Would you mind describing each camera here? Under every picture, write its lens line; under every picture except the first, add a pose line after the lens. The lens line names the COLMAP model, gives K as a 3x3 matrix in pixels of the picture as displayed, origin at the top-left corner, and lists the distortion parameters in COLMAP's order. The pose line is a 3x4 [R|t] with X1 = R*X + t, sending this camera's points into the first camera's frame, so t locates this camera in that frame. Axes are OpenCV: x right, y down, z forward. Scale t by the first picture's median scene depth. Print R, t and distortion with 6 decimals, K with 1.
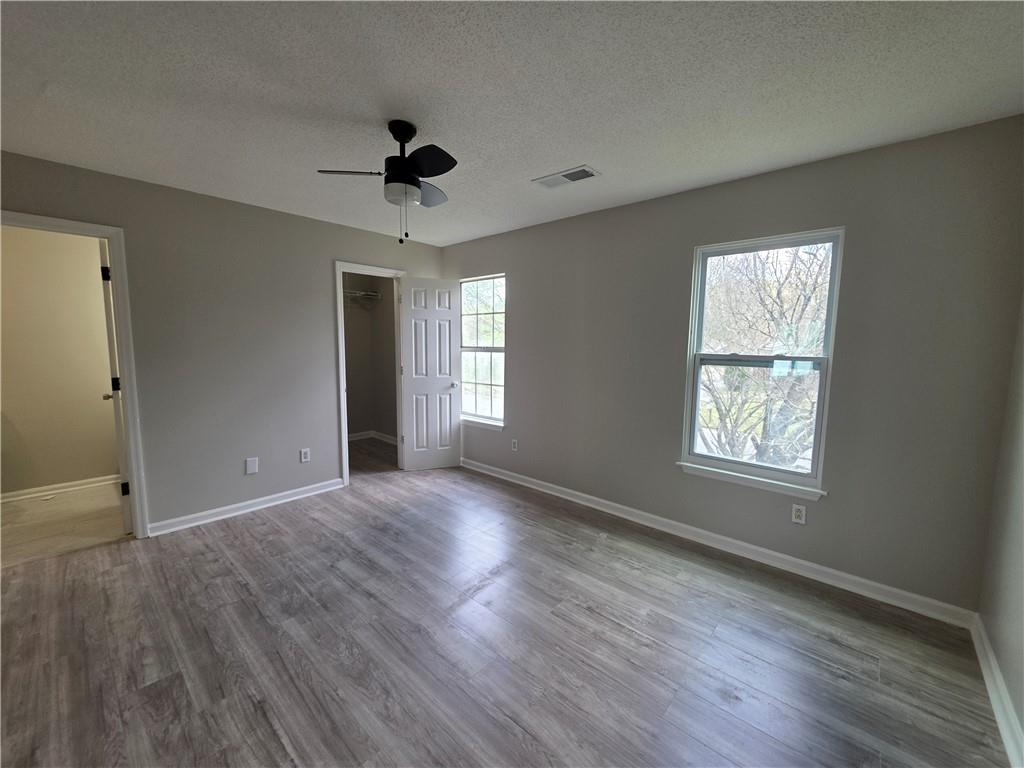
lens RADIAL K [[410.5, 0, 515.7], [0, 410.5, 382.8], [0, 0, 1]] dist [0.001370, -0.001119]
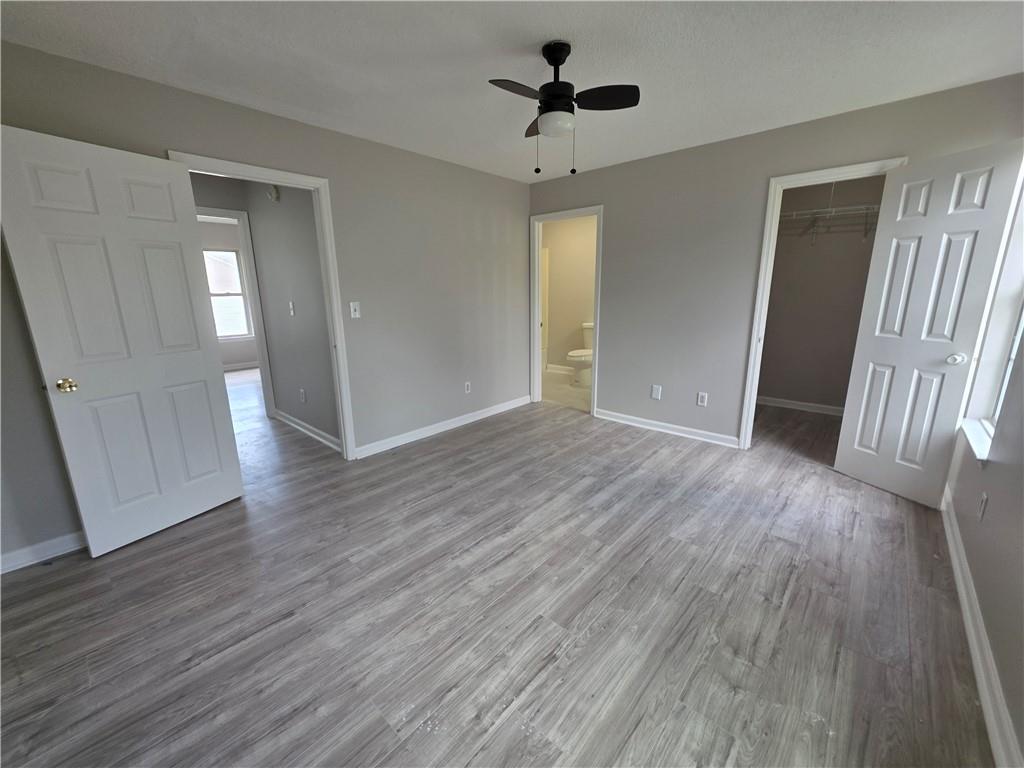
lens RADIAL K [[410.5, 0, 512.2], [0, 410.5, 390.5], [0, 0, 1]] dist [0.001370, -0.001119]
pose [[0.003048, 0.231894, -0.972736, 0.667030], [-0.090229, 0.968837, 0.230682, -0.048299], [0.995916, 0.087066, 0.023877, 0.763288]]
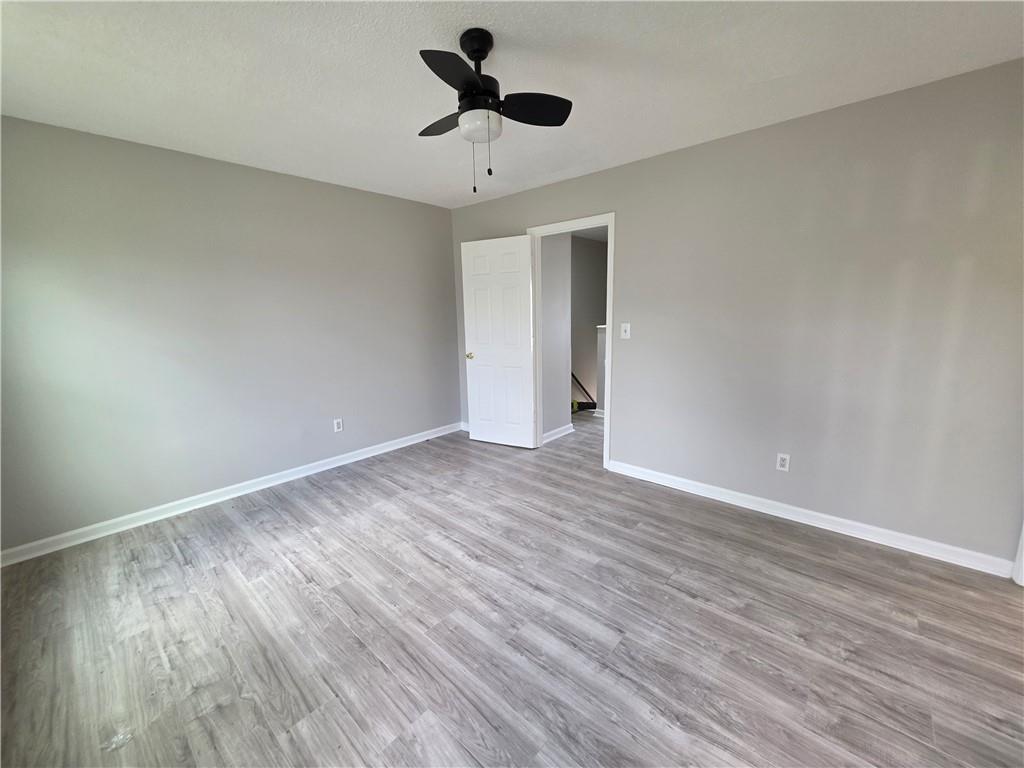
lens RADIAL K [[410.5, 0, 517.7], [0, 410.5, 386.2], [0, 0, 1]] dist [0.001370, -0.001119]
pose [[-0.999932, 0.008832, -0.007672, -0.278441], [0.006321, 0.959680, 0.281025, -0.154308], [0.009845, 0.280957, -0.959670, 1.594766]]
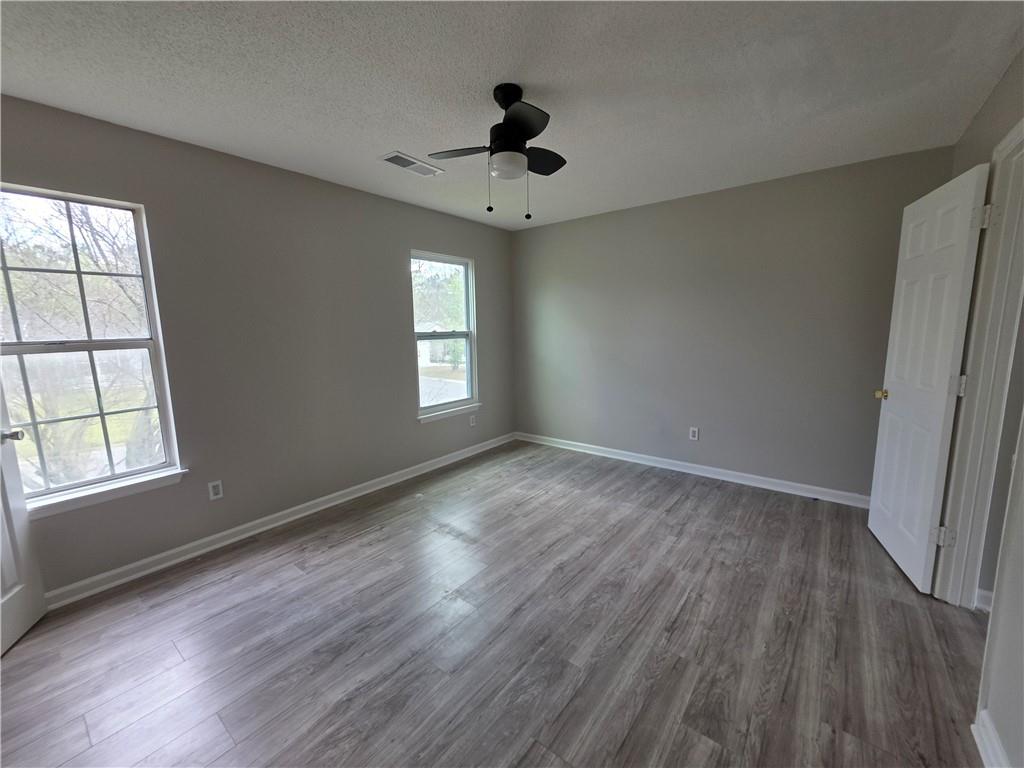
lens RADIAL K [[410.5, 0, 509.9], [0, 410.5, 392.9], [0, 0, 1]] dist [0.001370, -0.001119]
pose [[-0.061308, -0.174460, 0.982754, -1.048575], [0.115026, 0.976811, 0.180581, -0.099599], [-0.991469, 0.124113, -0.039819, 0.906296]]
